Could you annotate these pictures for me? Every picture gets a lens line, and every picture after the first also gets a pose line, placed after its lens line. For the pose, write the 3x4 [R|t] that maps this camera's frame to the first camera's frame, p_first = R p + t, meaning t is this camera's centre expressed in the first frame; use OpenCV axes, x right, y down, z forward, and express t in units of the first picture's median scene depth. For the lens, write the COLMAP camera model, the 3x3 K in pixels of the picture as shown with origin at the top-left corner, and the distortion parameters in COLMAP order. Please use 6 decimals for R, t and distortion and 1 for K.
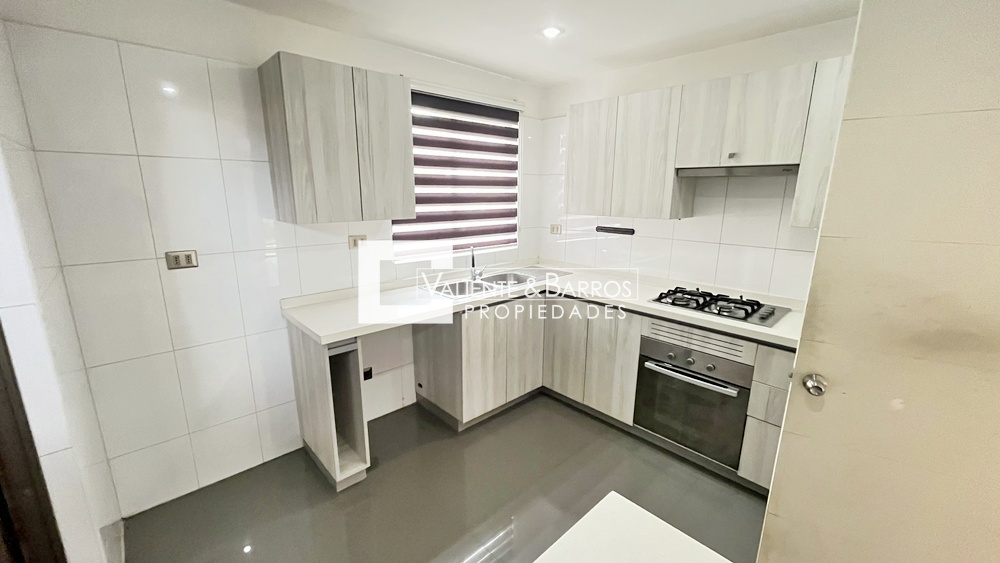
lens RADIAL K [[402.7, 0, 497.0], [0, 402.7, 283.2], [0, 0, 1]] dist [-0.001771, -0.000521]
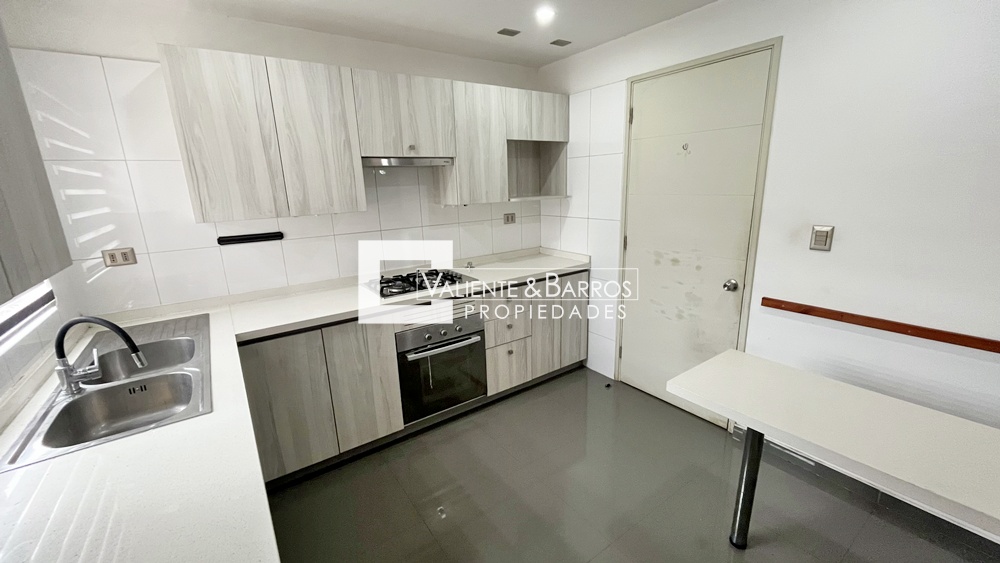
lens RADIAL K [[402.7, 0, 506.0], [0, 402.7, 282.2], [0, 0, 1]] dist [-0.001771, -0.000521]
pose [[0.133654, -0.255403, 0.957552, -0.488150], [0.252803, 0.943042, 0.216246, -0.124748], [-0.958242, 0.213170, 0.190608, 0.549044]]
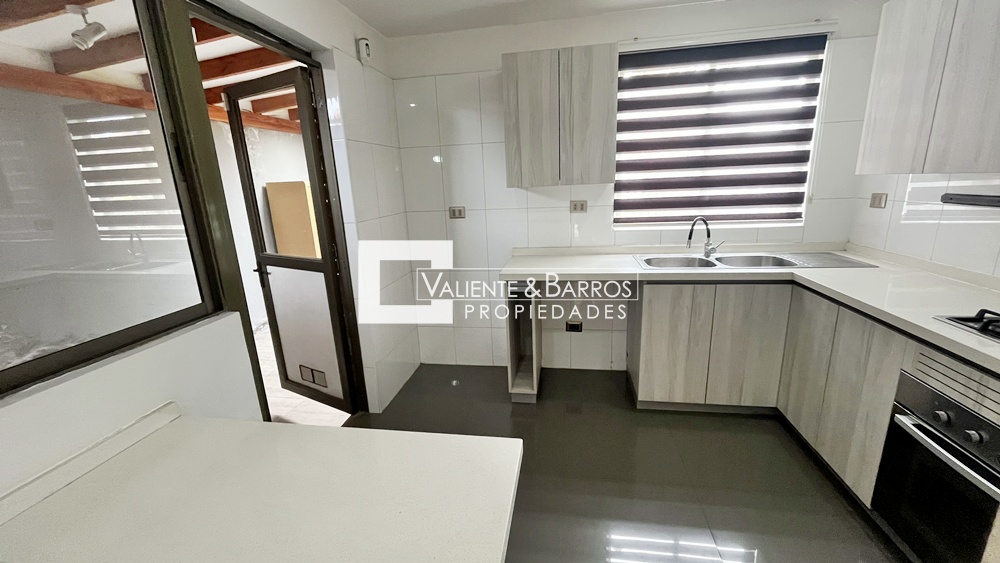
lens RADIAL K [[402.7, 0, 500.6], [0, 402.7, 282.8], [0, 0, 1]] dist [-0.001771, -0.000521]
pose [[0.600442, 0.164061, -0.782658, 0.450673], [-0.133002, 0.985585, 0.104562, 0.018944], [0.788530, 0.041312, 0.613607, 0.156023]]
